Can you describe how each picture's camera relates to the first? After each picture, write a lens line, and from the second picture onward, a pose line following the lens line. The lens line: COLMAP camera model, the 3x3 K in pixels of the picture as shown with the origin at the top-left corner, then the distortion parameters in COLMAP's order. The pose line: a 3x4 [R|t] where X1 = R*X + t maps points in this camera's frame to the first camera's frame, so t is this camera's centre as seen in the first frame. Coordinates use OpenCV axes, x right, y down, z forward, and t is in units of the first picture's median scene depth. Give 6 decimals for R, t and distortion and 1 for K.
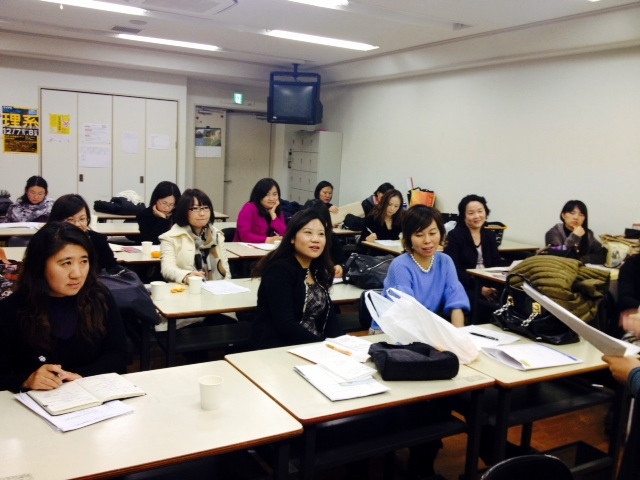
lens RADIAL K [[604.8, 0, 319.7], [0, 604.8, 245.8], [0, 0, 1]] dist [-0.010213, 0.000000]
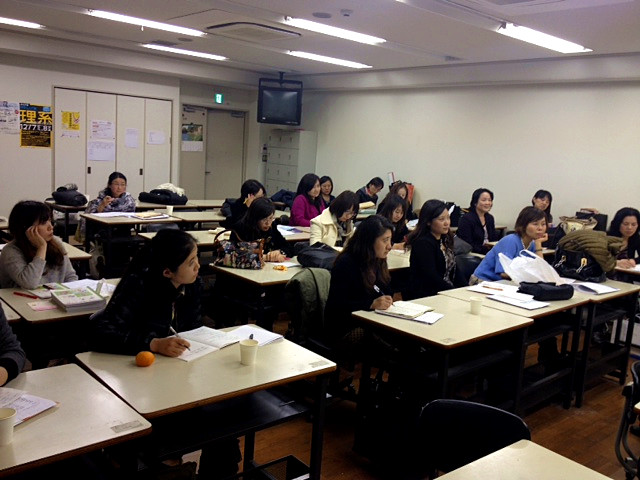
lens RADIAL K [[604.8, 0, 319.7], [0, 604.8, 235.8], [0, 0, 1]] dist [-0.010213, 0.000000]
pose [[0.974921, -0.020236, 0.221631, -0.238682], [0.018333, 0.999775, 0.010637, 0.000901], [-0.221796, -0.006307, 0.975073, -0.149842]]
